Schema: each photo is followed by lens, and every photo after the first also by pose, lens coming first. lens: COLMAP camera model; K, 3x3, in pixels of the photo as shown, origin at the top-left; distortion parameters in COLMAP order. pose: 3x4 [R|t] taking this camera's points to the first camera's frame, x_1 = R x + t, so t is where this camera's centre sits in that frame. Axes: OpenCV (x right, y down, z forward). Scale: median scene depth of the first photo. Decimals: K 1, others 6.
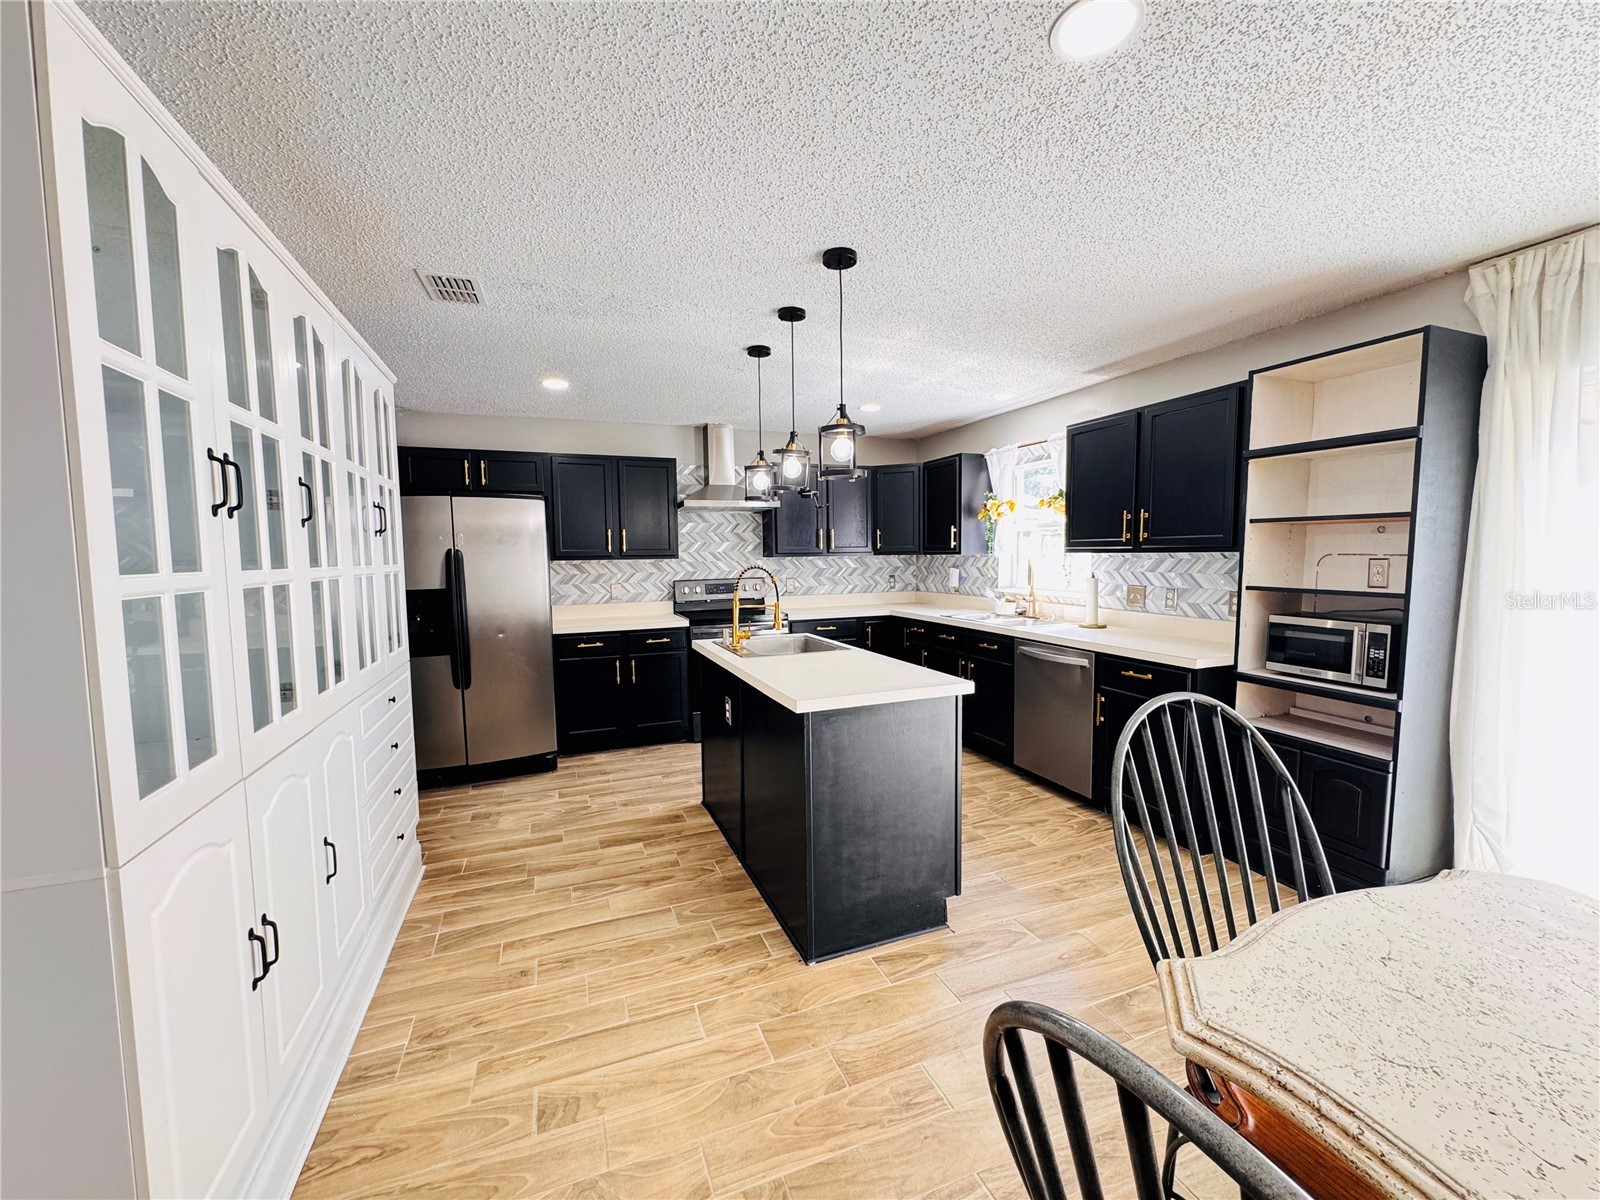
lens RADIAL K [[638.3, 0, 800.2], [0, 638.3, 600.5], [0, 0, 1]] dist [-0.002108, 0.000326]
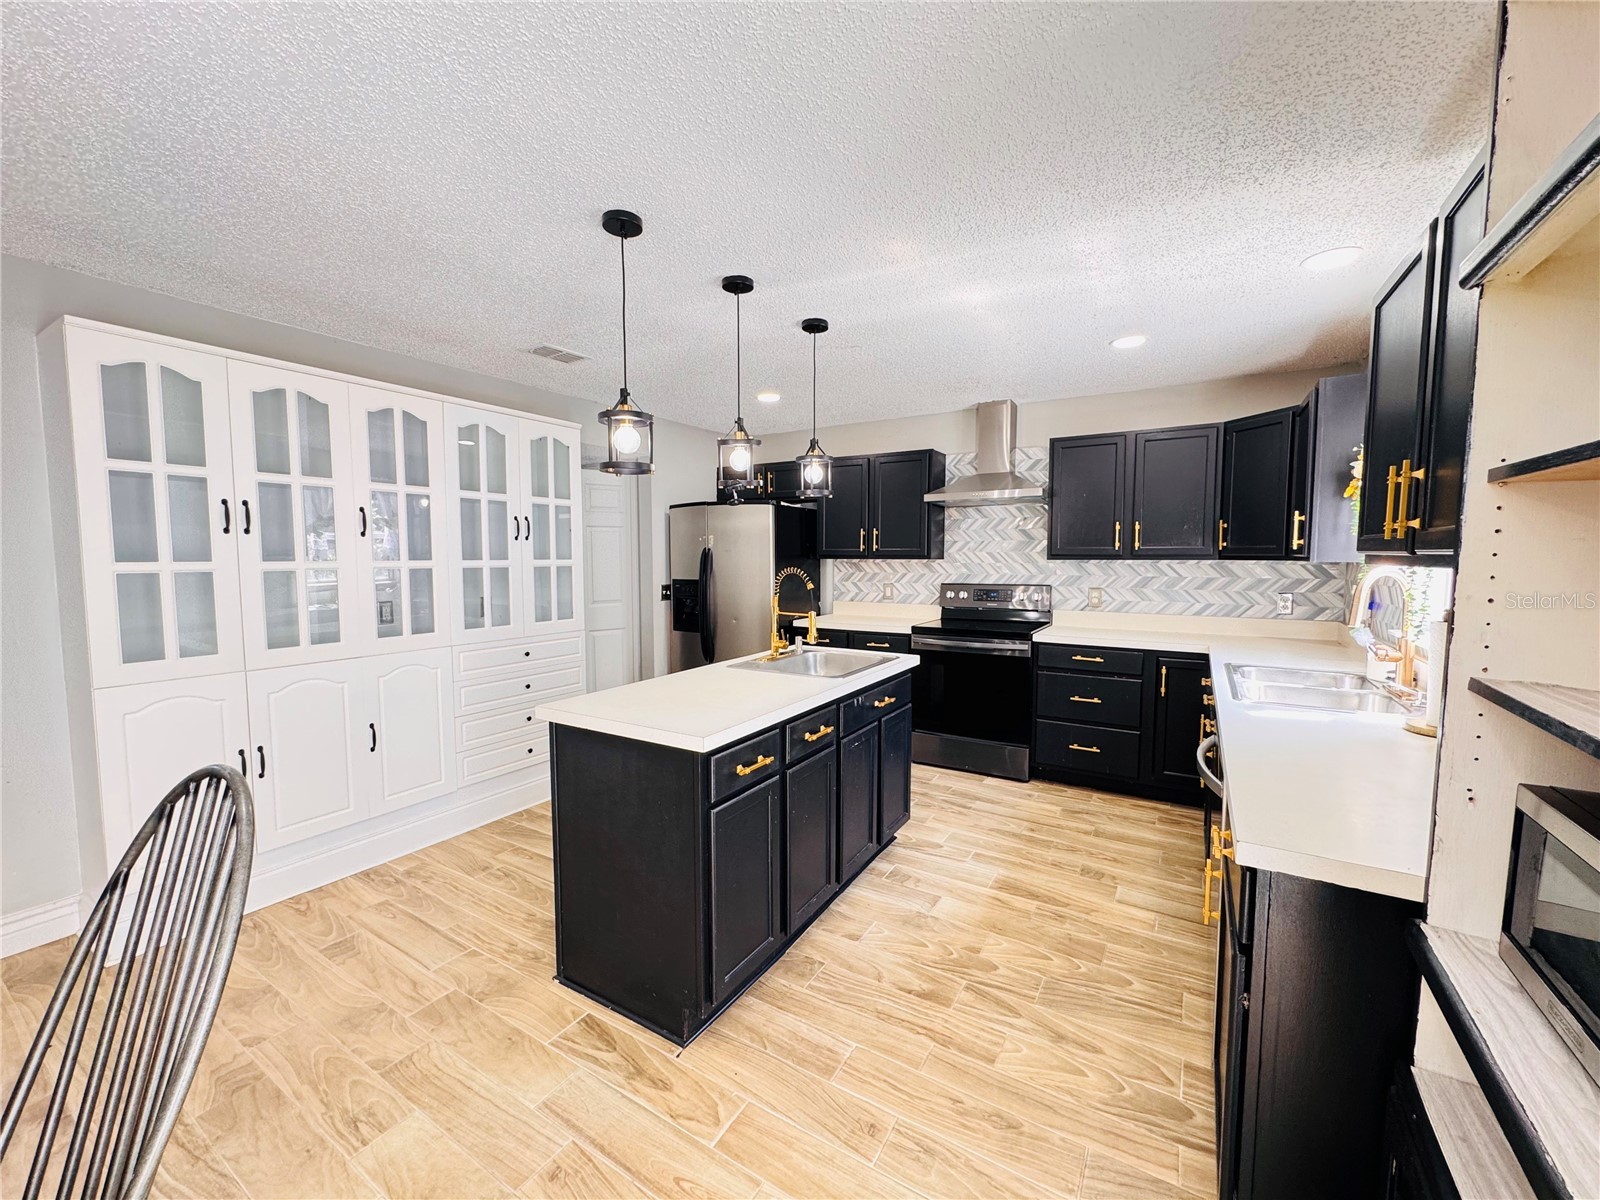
lens RADIAL K [[638.3, 0, 799.4], [0, 638.3, 599.6], [0, 0, 1]] dist [-0.002108, 0.000326]
pose [[0.603395, 0.069442, -0.794413, 0.429119], [-0.066466, 0.997114, 0.036676, -0.029585], [0.794667, 0.030671, 0.606270, 0.305153]]
